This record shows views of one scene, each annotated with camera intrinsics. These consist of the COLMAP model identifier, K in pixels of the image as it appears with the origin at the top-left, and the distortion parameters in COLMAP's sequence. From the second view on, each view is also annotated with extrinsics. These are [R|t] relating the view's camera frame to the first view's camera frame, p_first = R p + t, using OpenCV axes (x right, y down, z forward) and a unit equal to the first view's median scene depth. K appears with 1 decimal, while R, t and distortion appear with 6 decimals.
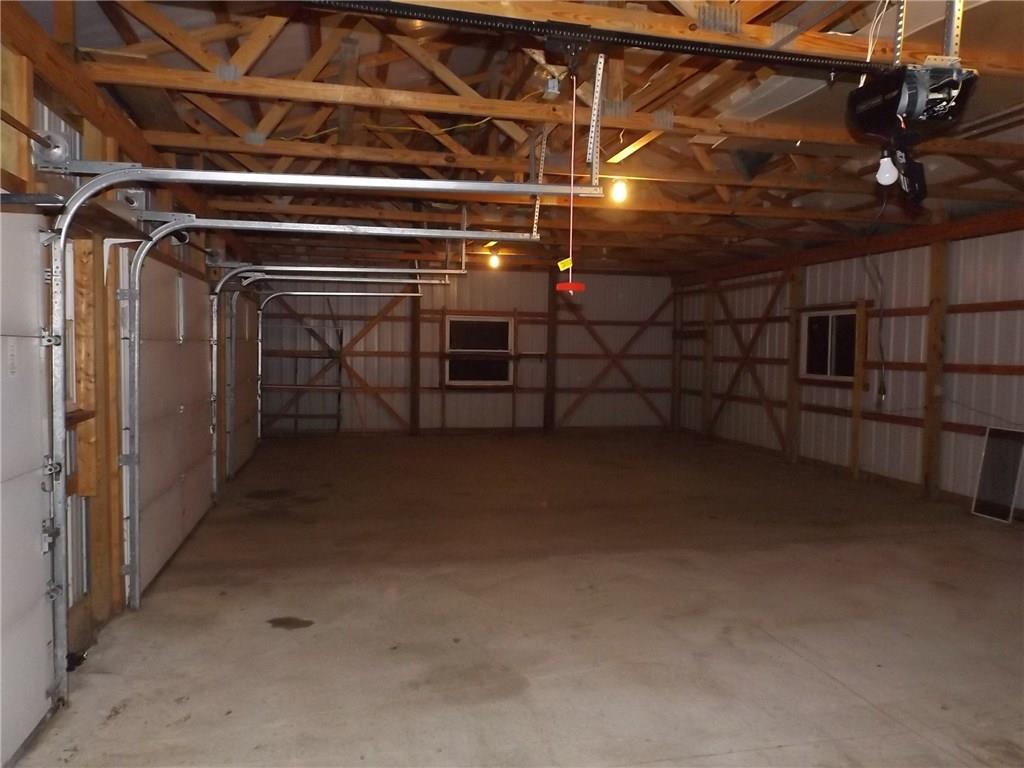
lens RADIAL K [[742.2, 0, 502.1], [0, 742.2, 386.2], [0, 0, 1]] dist [0.007423, -0.000625]
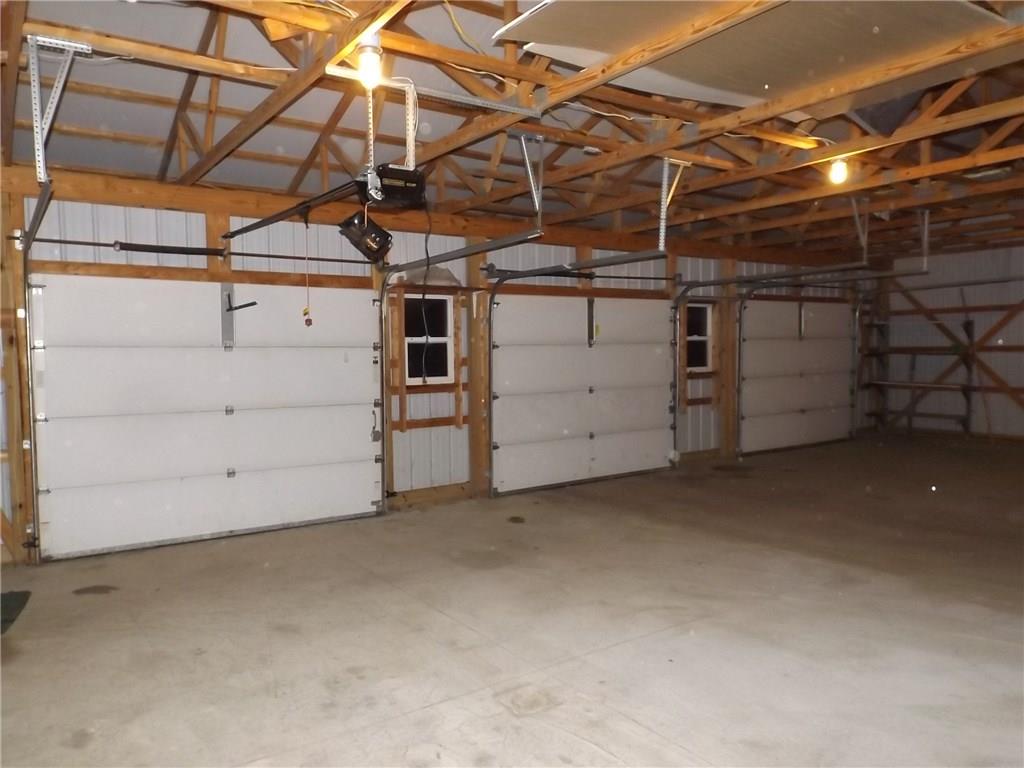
lens RADIAL K [[742.2, 0, 502.1], [0, 742.2, 386.2], [0, 0, 1]] dist [0.007423, -0.000625]
pose [[0.382476, 0.033733, -0.923350, 0.899868], [-0.029922, 0.999261, 0.024112, -0.006189], [0.923481, 0.018406, 0.383202, 0.270612]]
